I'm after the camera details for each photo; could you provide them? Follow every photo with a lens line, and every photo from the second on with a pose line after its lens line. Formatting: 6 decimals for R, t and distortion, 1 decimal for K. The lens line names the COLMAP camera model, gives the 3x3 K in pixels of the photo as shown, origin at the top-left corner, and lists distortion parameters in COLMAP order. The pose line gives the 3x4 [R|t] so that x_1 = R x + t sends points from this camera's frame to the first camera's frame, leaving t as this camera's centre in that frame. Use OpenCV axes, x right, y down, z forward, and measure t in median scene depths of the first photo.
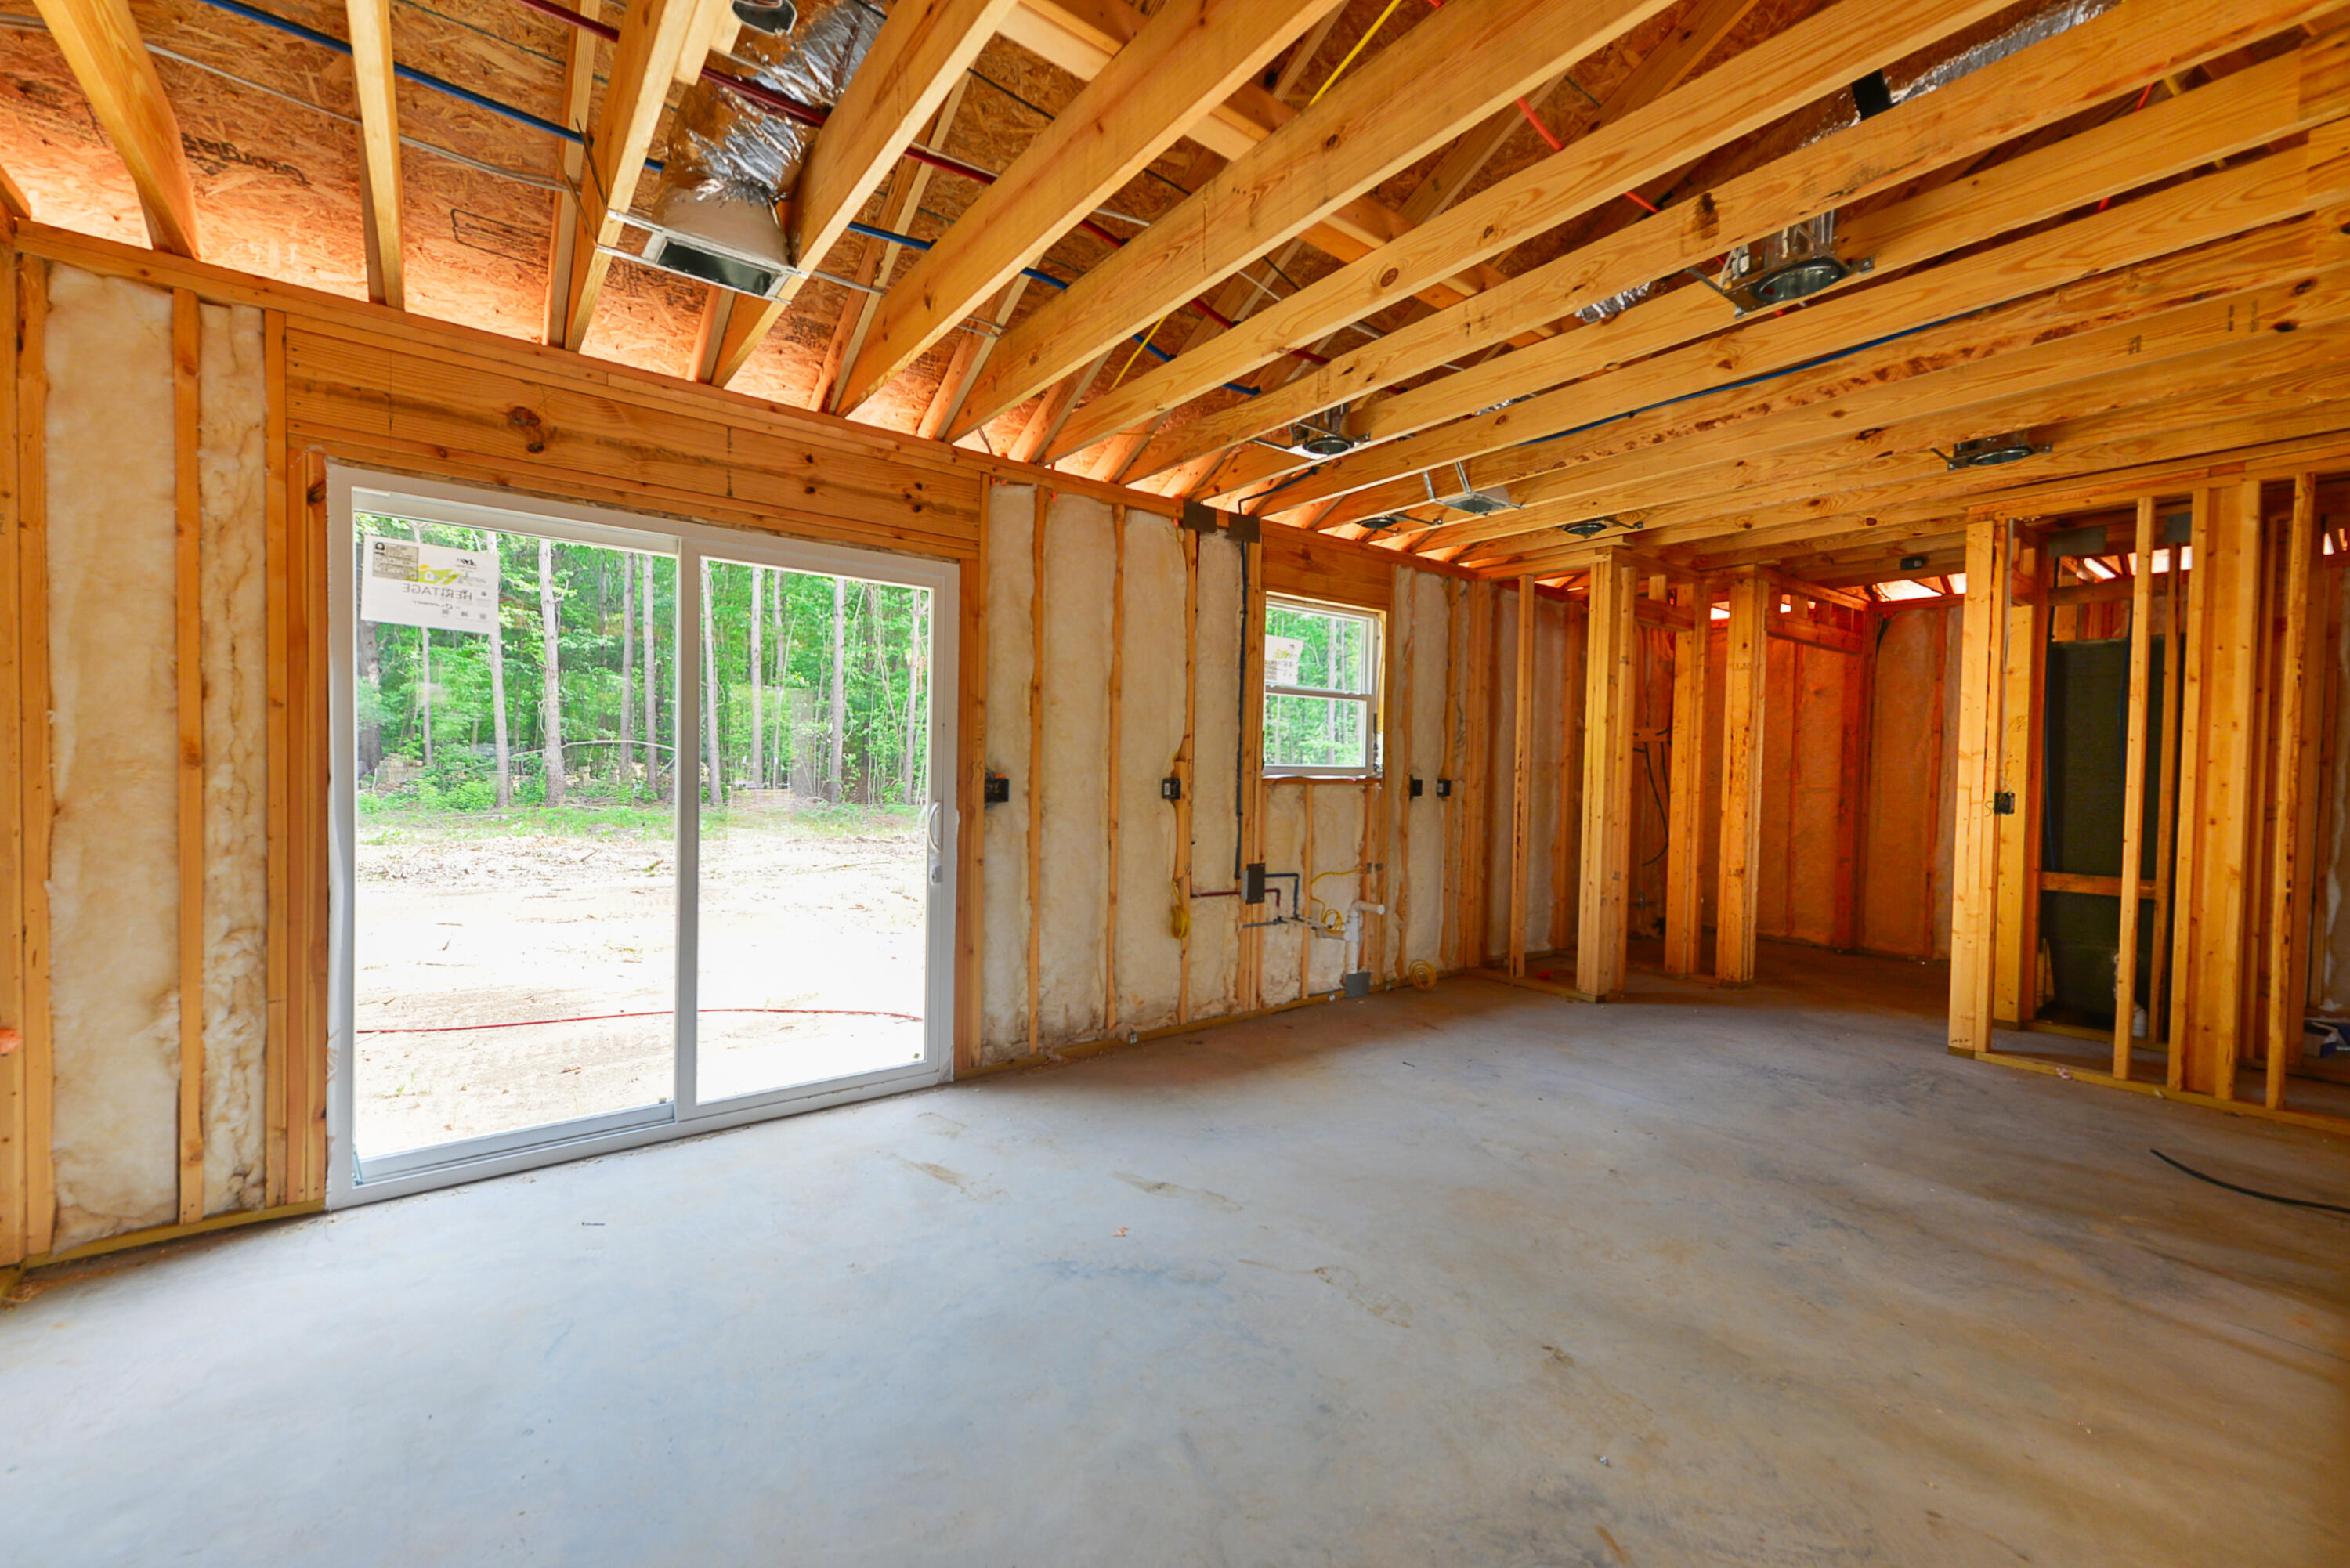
lens RADIAL K [[932.9, 0, 1161.4], [0, 932.9, 789.0], [0, 0, 1]] dist [0.008526, -0.001919]
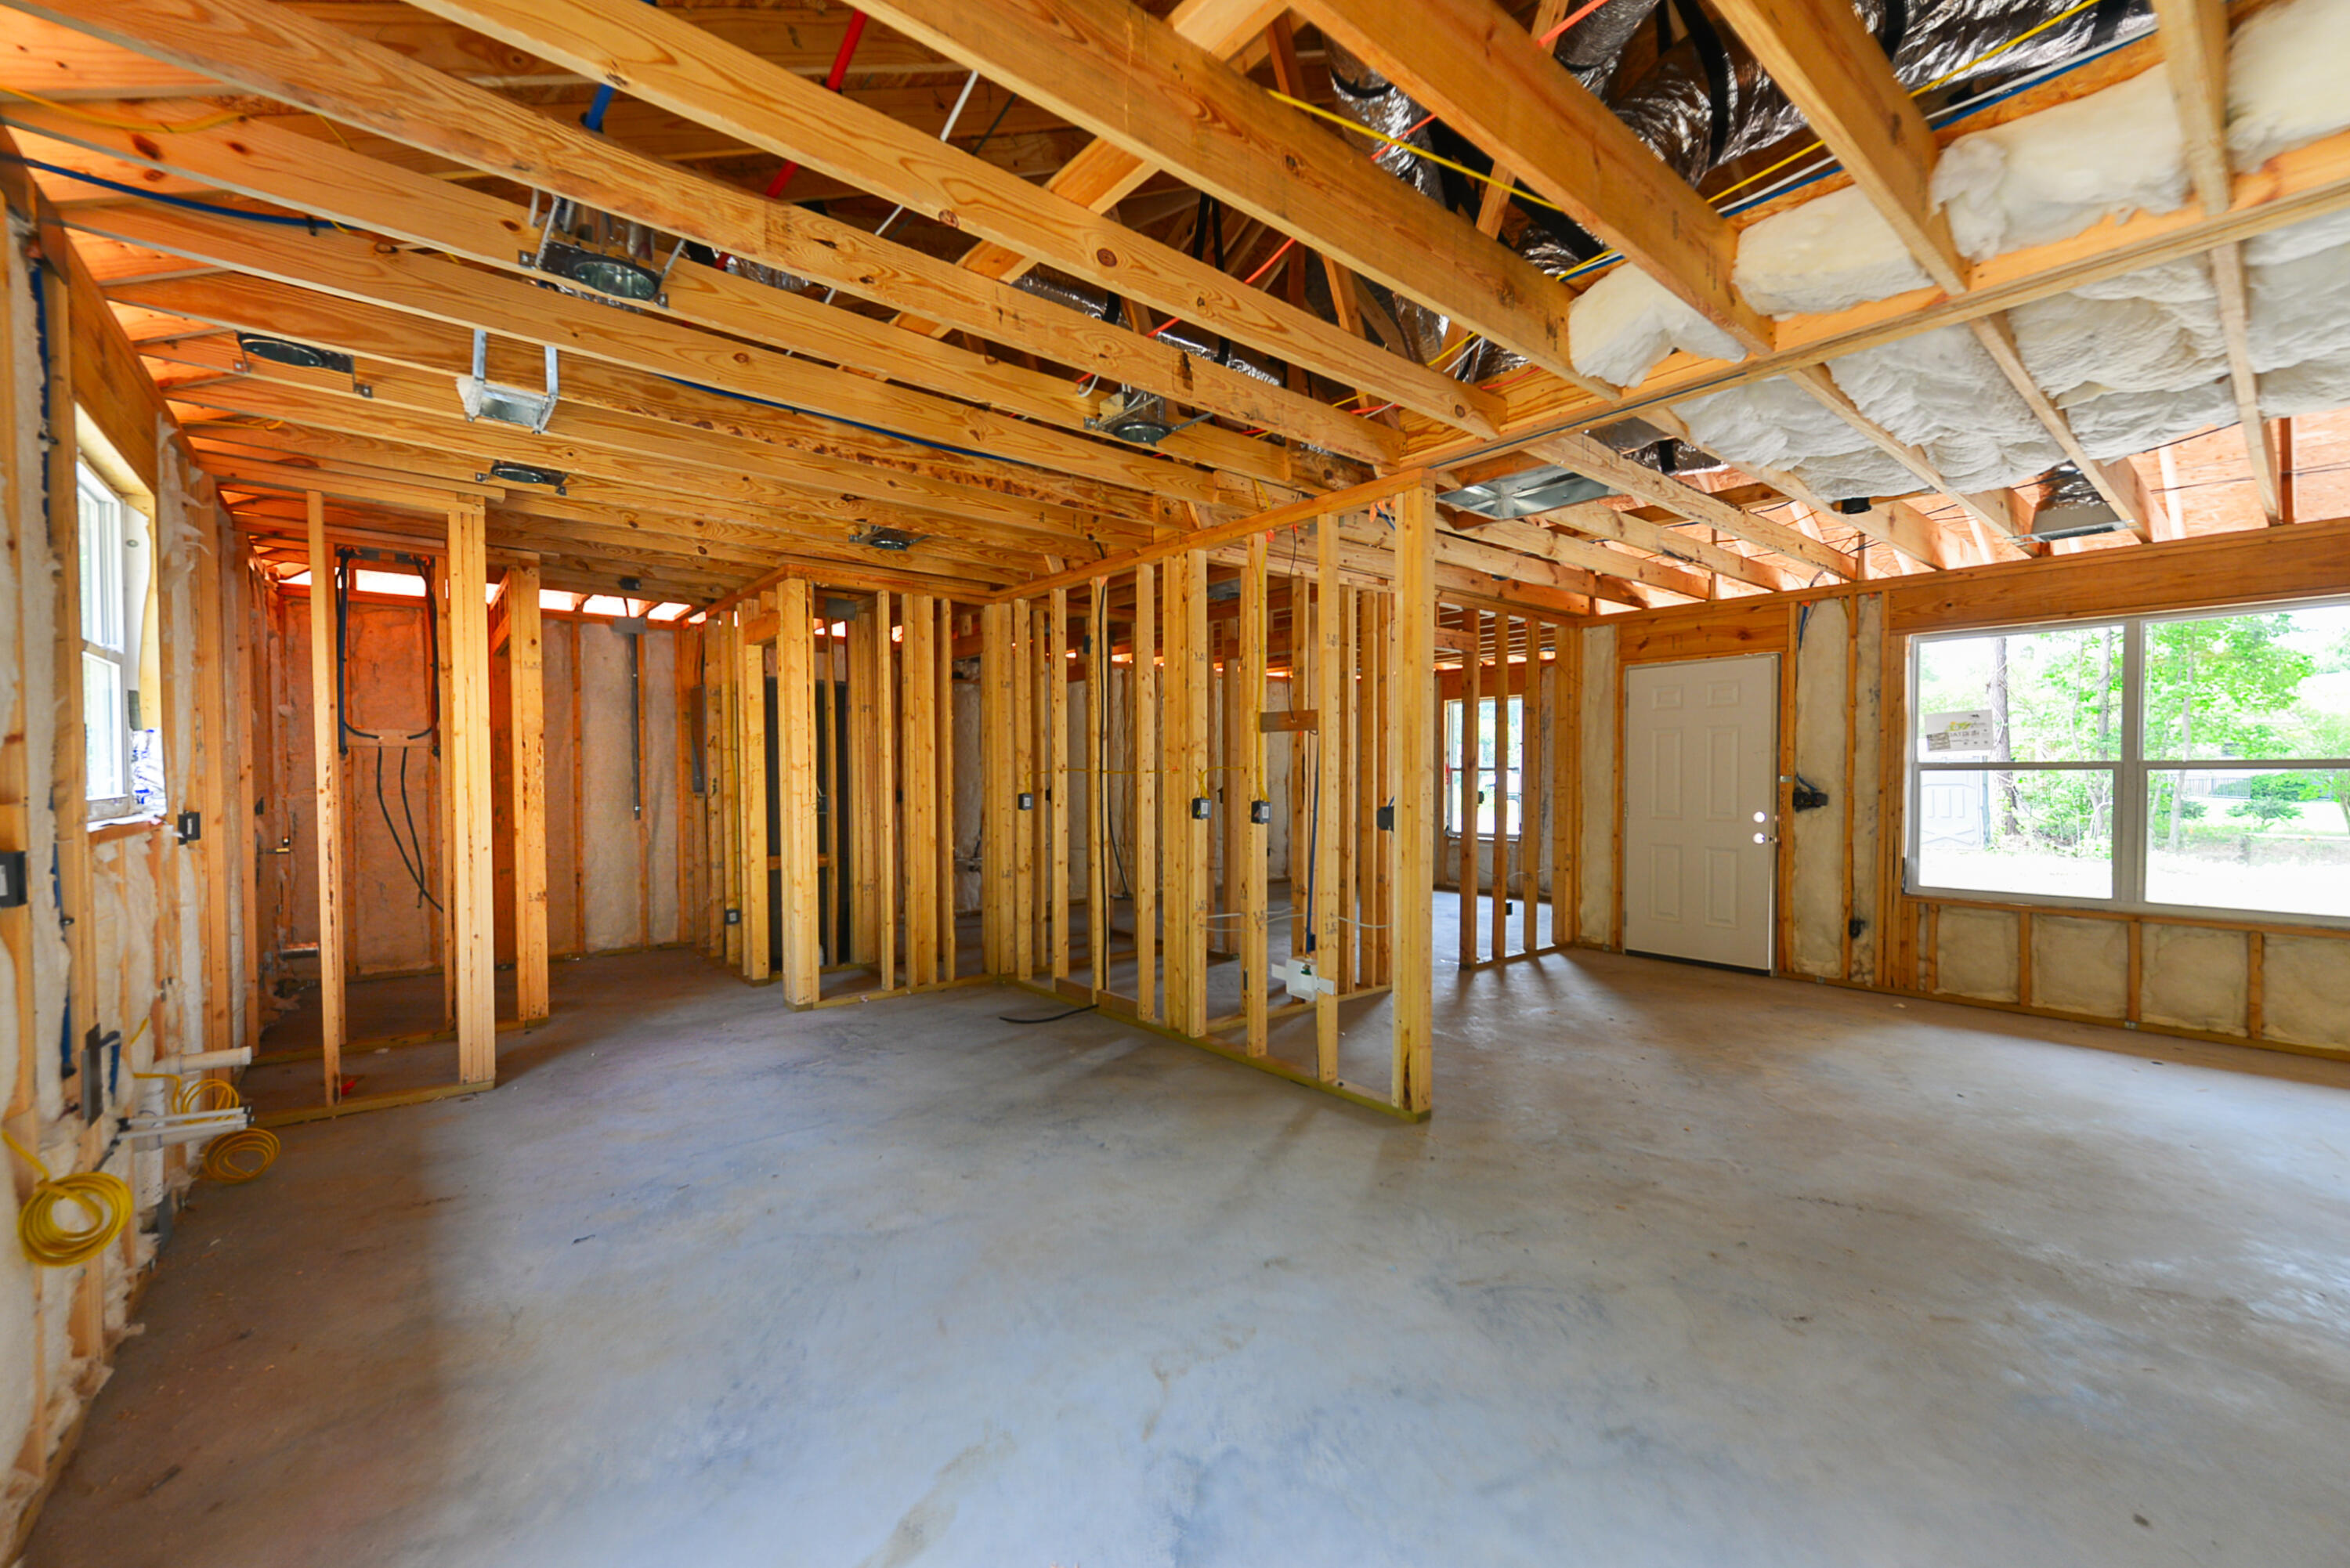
lens RADIAL K [[932.9, 0, 1165.6], [0, 932.9, 790.1], [0, 0, 1]] dist [0.008526, -0.001919]
pose [[-0.036647, -0.035037, 0.998714, -0.488629], [0.025119, 0.999037, 0.035970, -0.047654], [-0.999013, 0.026405, -0.035732, 0.715319]]
